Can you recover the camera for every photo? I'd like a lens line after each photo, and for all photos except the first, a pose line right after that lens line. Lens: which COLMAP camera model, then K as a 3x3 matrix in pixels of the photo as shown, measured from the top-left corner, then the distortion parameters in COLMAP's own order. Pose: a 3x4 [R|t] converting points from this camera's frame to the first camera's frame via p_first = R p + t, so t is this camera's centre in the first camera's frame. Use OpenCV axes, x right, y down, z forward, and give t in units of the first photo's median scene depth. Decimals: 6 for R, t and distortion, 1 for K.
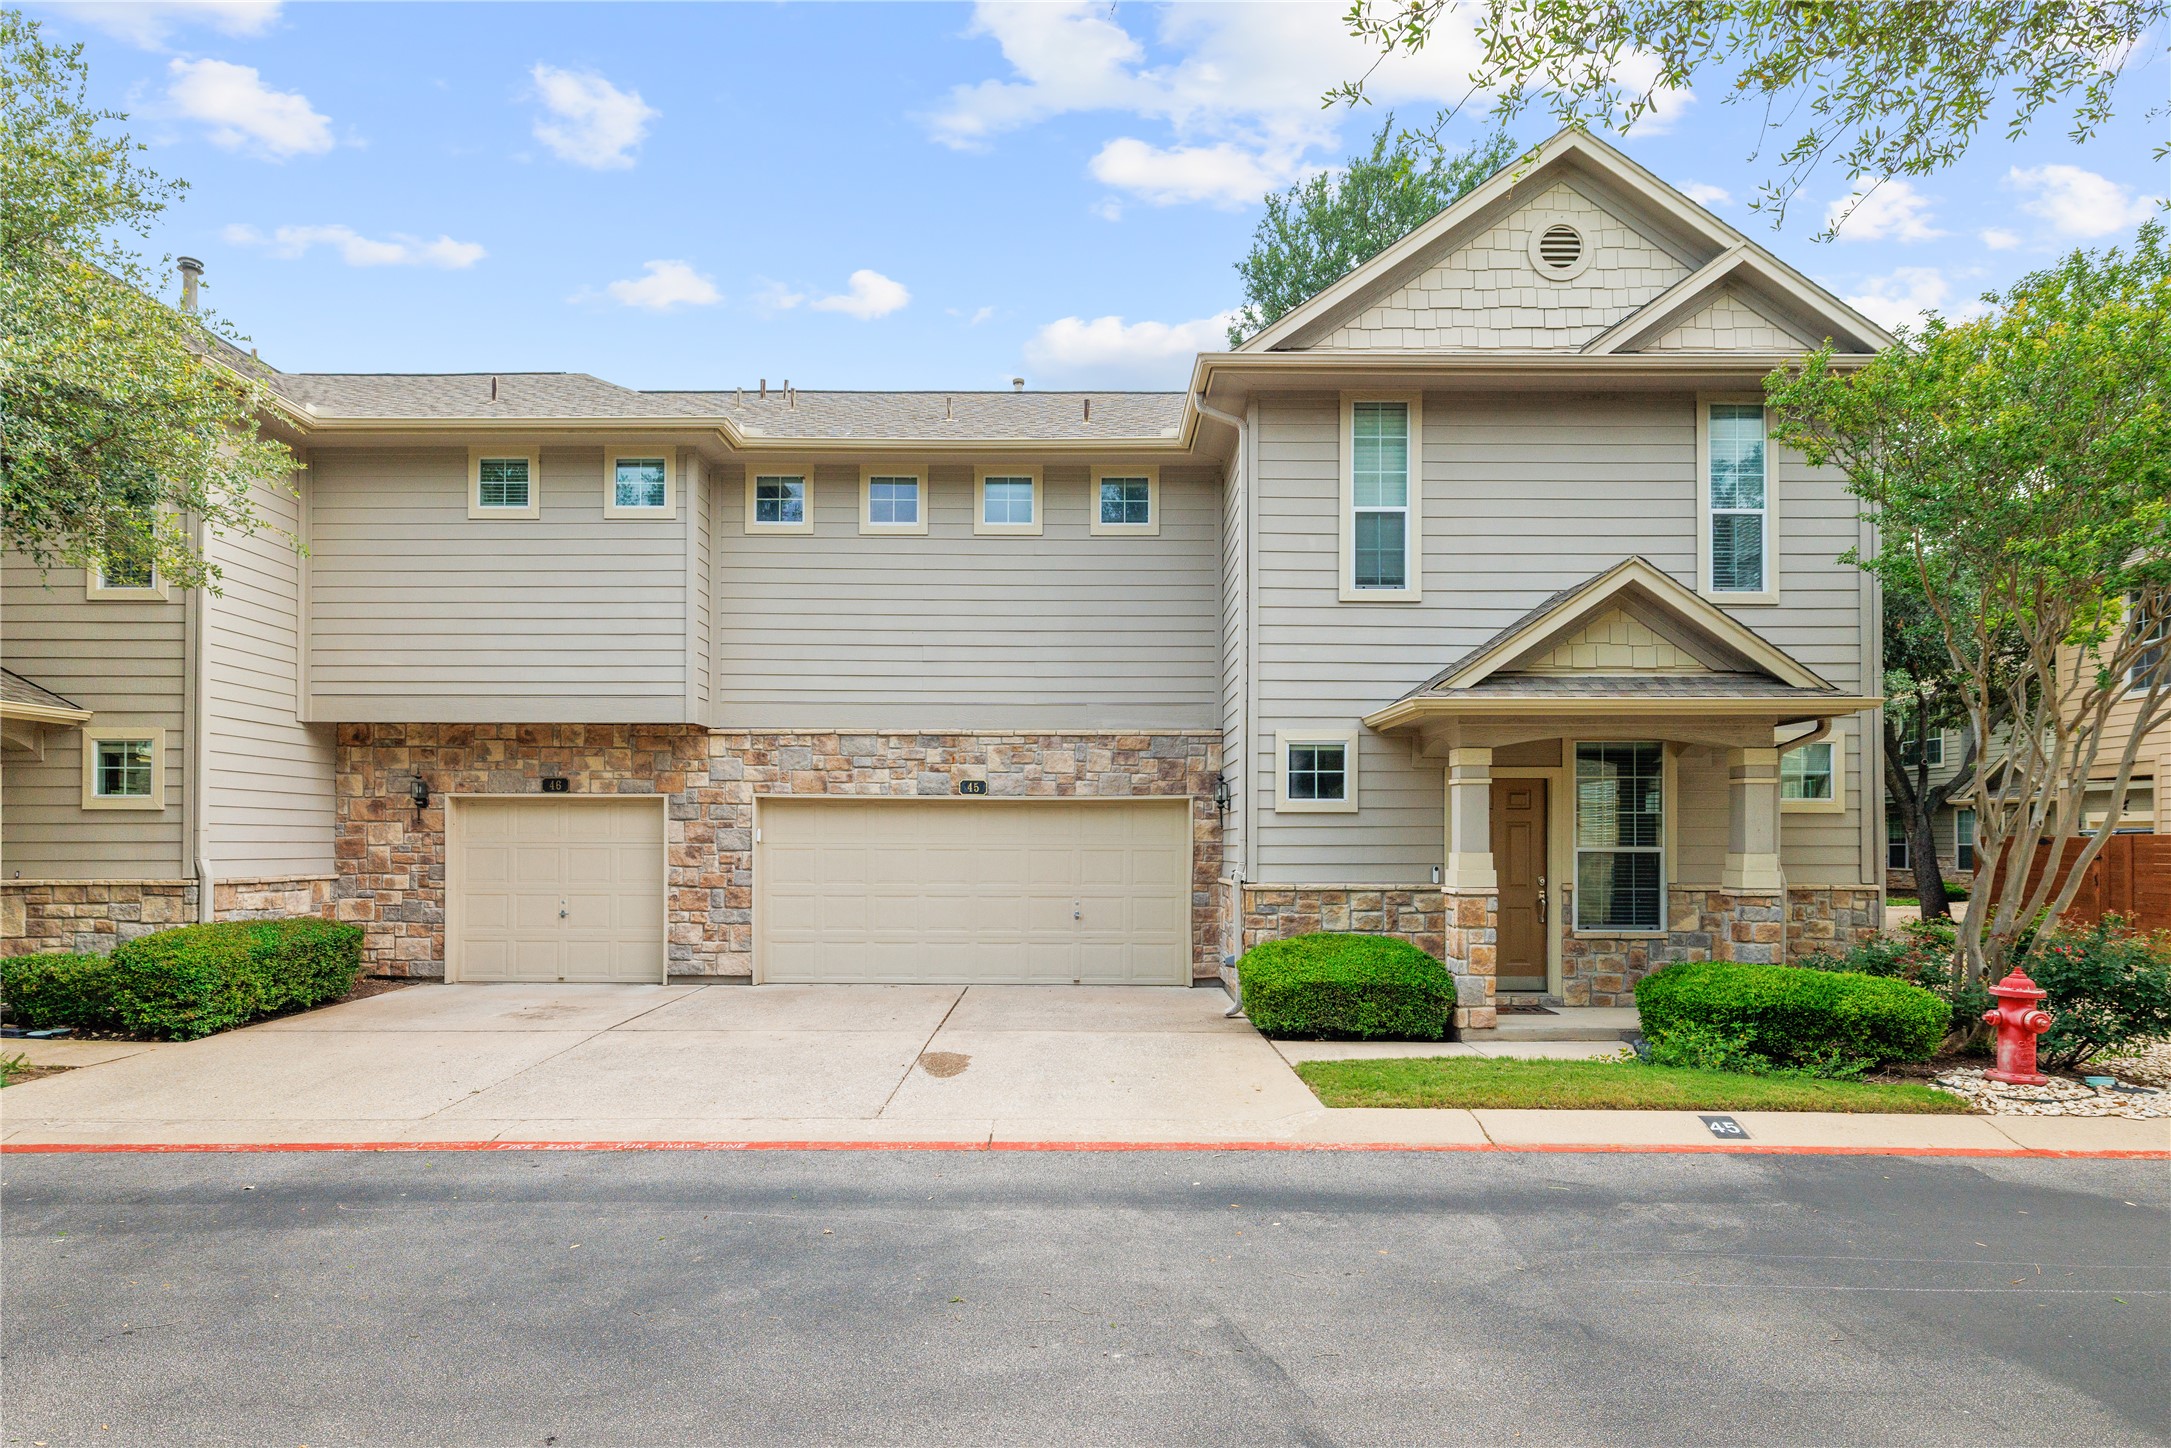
lens RADIAL K [[1104.0, 0, 1085.9], [0, 1104.0, 696.3], [0, 0, 1]] dist [-0.000175, -0.000329]
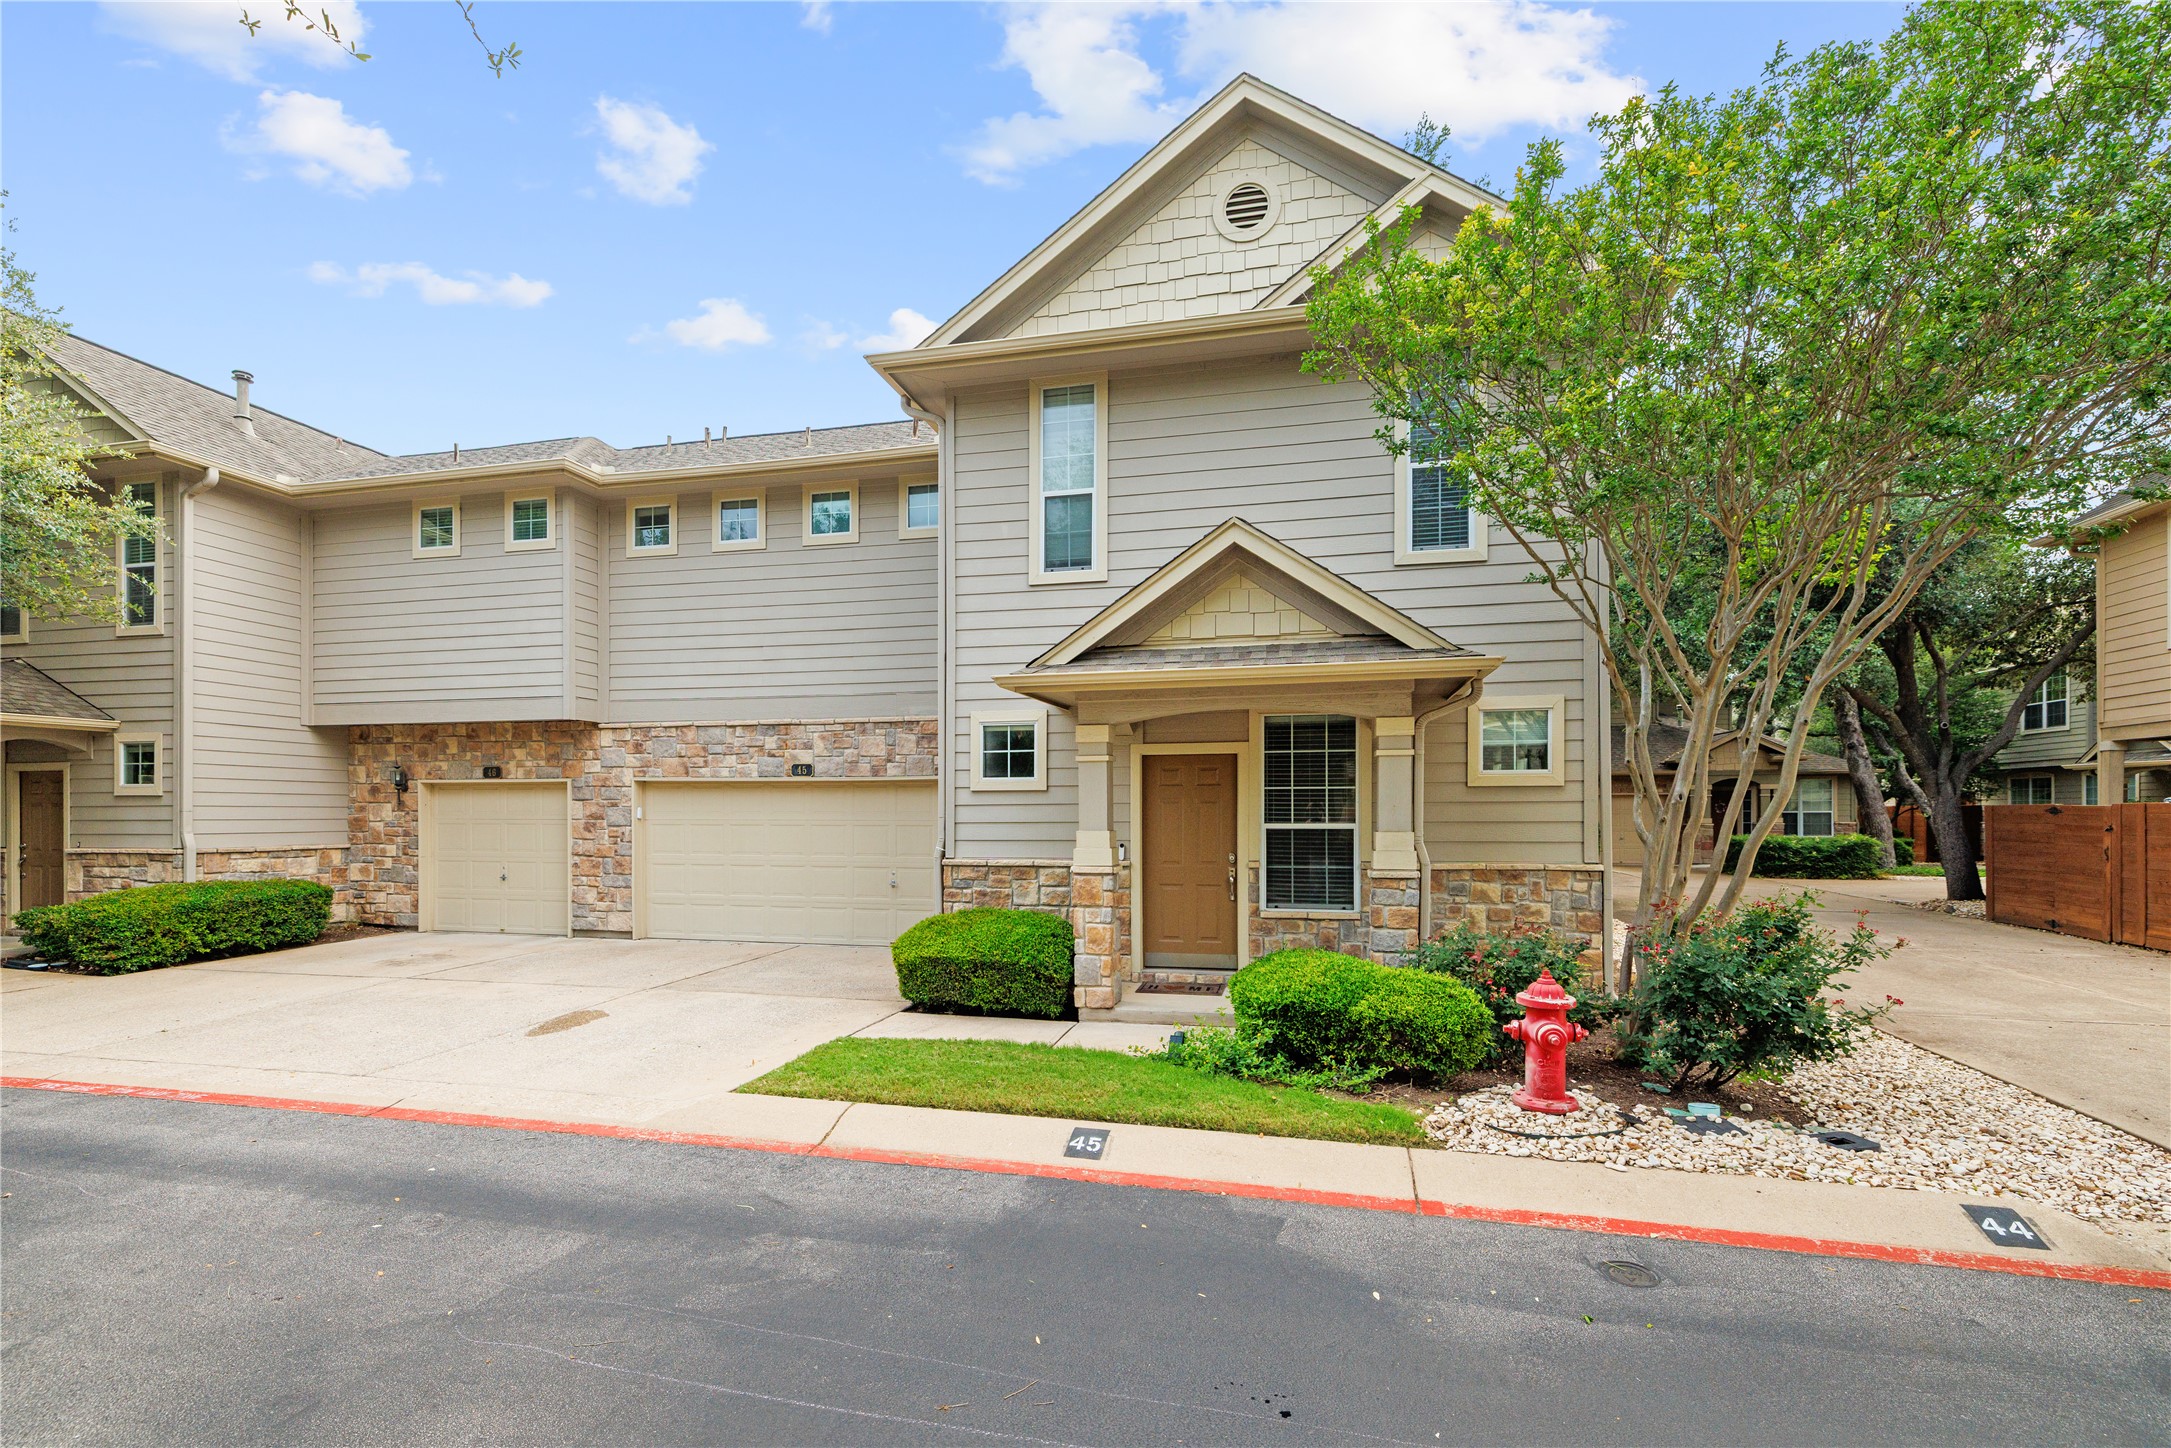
lens RADIAL K [[921.5, 0, 1066.8], [0, 921.5, 710.4], [0, 0, 1]] dist [0.000157, -0.000168]
pose [[0.976975, -0.026354, -0.211719, 0.436714], [0.030630, 0.999387, 0.016940, 0.016703], [0.211143, -0.023035, 0.977184, 0.165931]]
